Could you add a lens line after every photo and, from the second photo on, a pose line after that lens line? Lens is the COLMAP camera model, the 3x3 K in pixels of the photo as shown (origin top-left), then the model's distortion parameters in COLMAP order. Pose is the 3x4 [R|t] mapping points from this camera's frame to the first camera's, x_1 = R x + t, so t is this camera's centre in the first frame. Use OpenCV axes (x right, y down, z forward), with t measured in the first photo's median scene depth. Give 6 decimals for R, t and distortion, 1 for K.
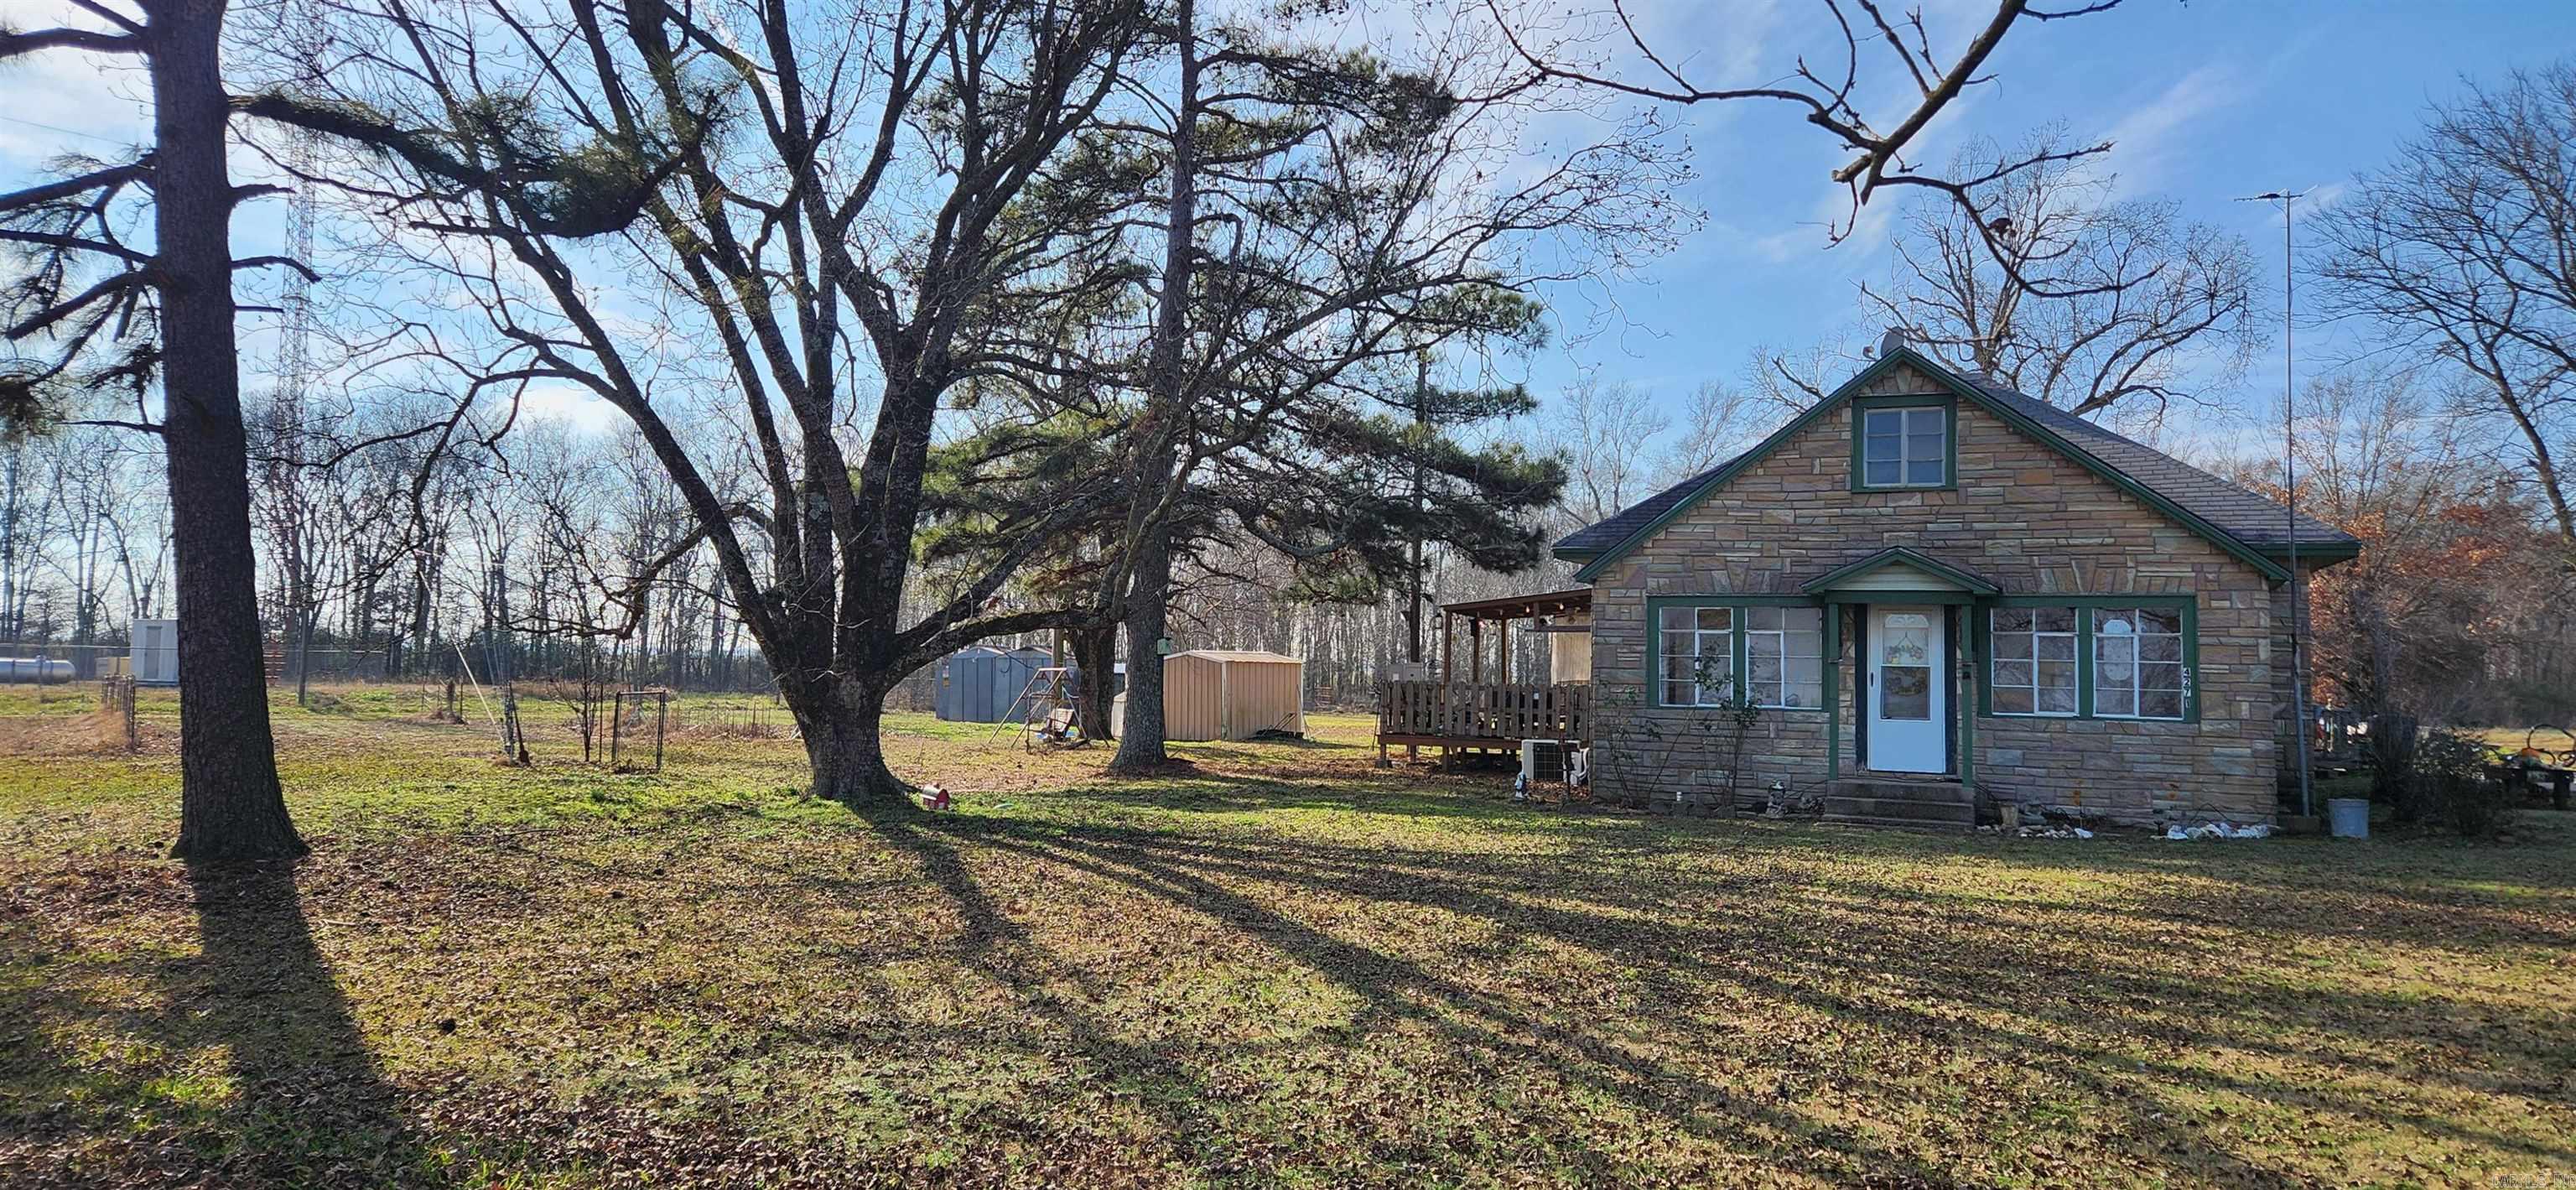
lens RADIAL K [[1616.8, 0, 1288.0], [0, 1616.8, 595.0], [0, 0, 1]] dist [-0.007209, -0.003430]
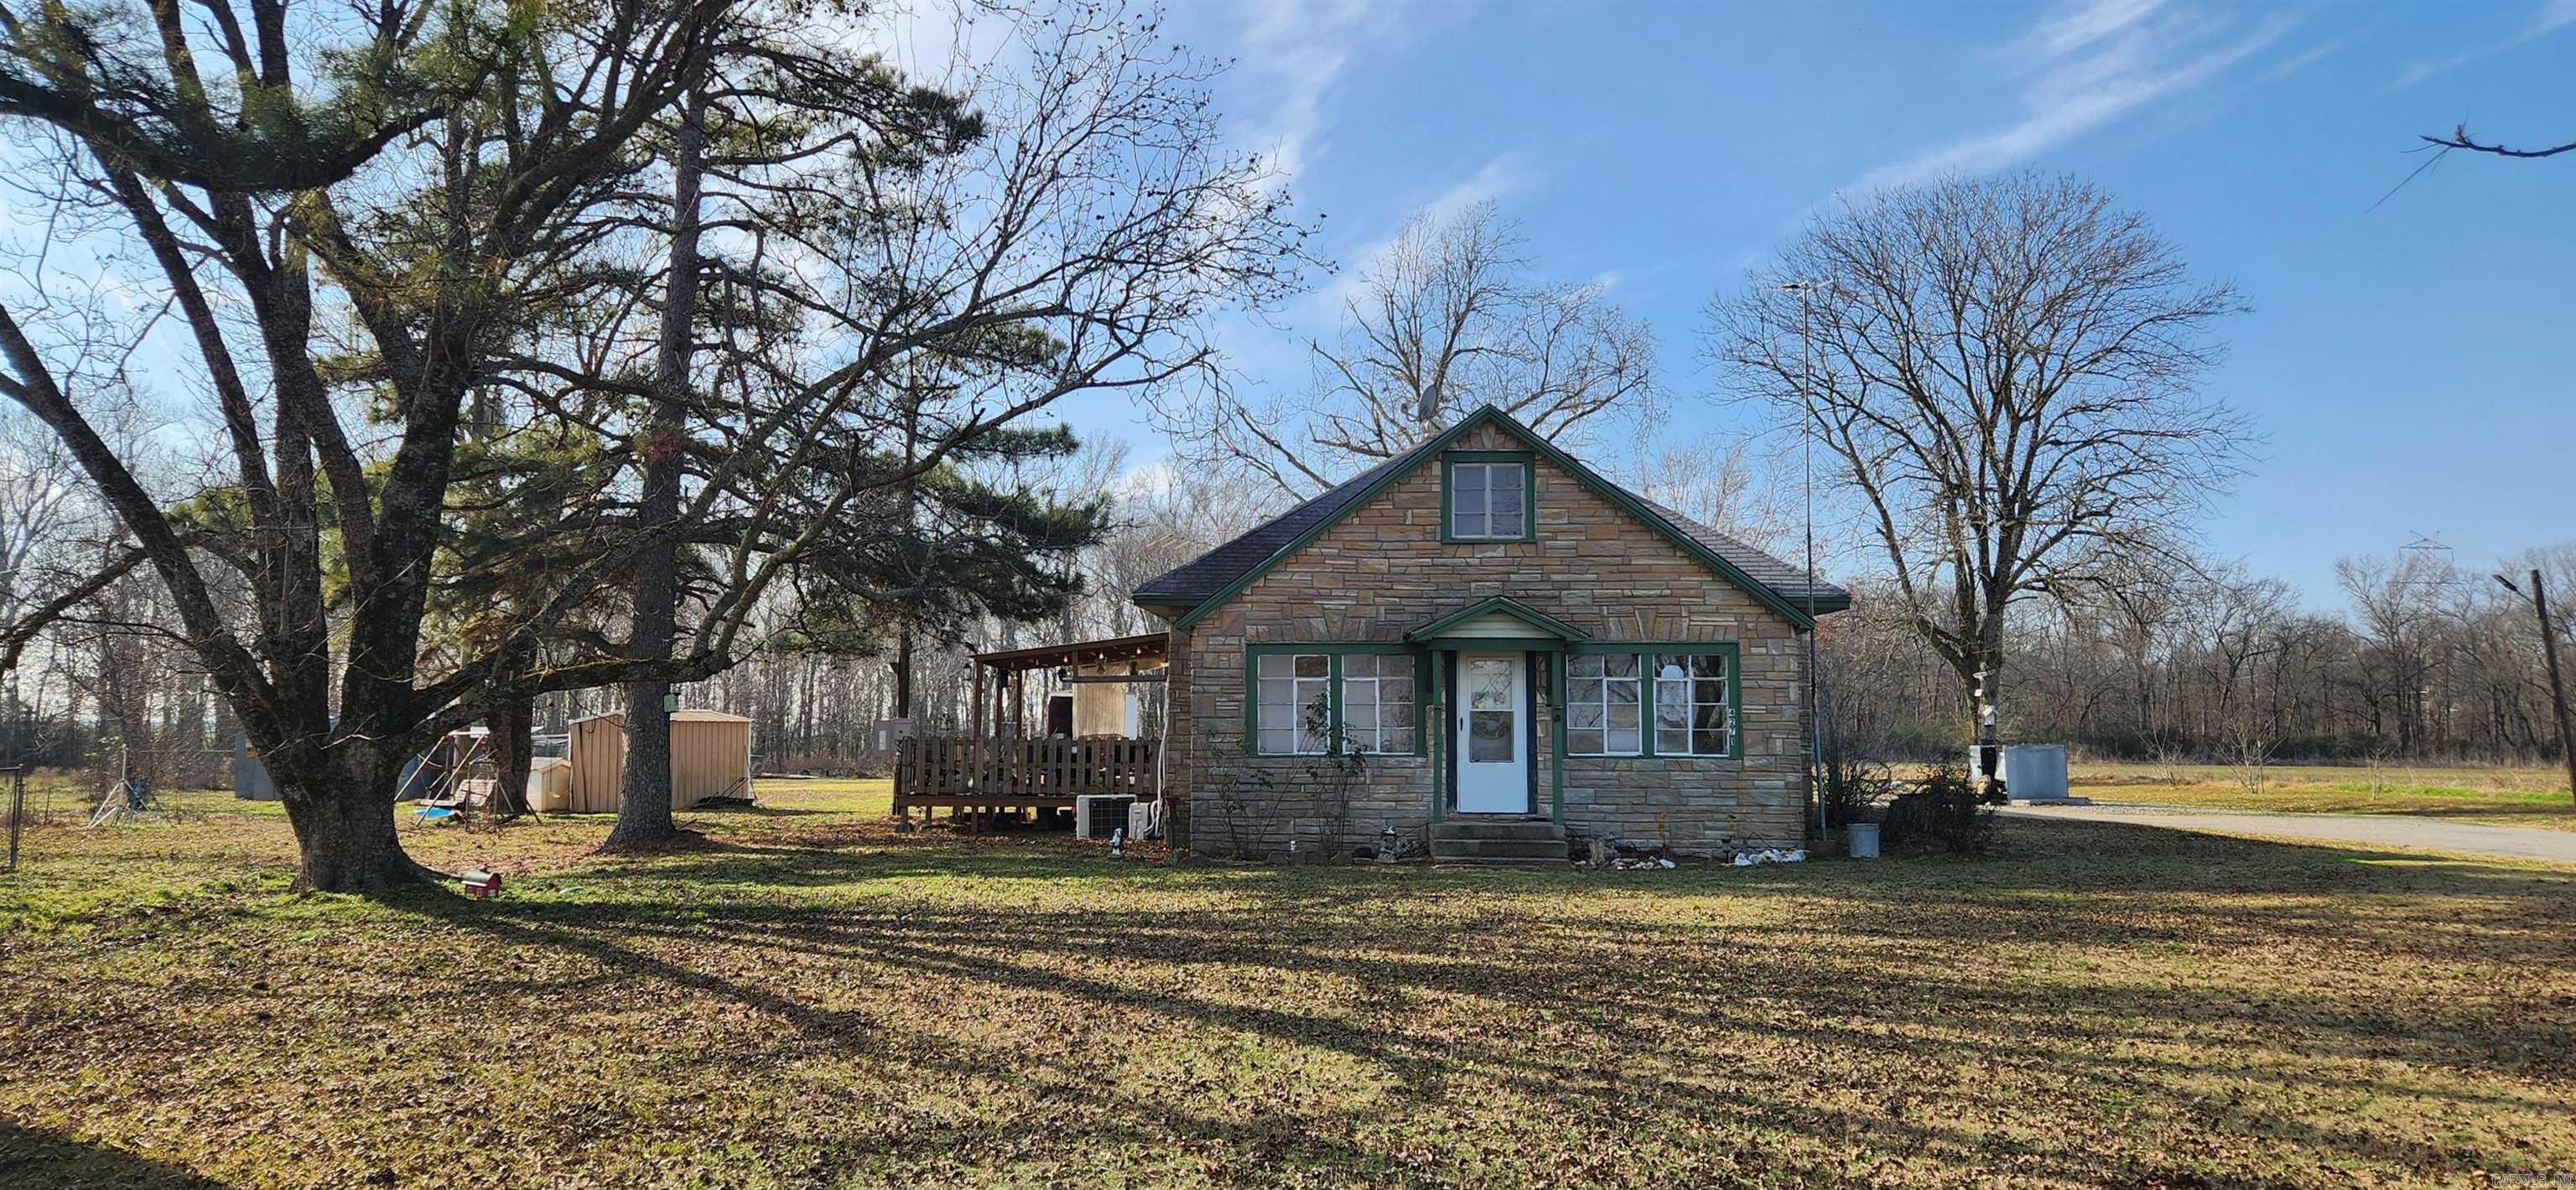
lens RADIAL K [[1693.8, 0, 1288.0], [0, 1693.8, 595.0], [0, 0, 1]] dist [0.016425, -0.003725]
pose [[0.937122, 0.009751, 0.348866, -0.120168], [0.001041, 0.999527, -0.030735, 0.002812], [-0.349001, 0.029165, 0.936668, 0.021580]]
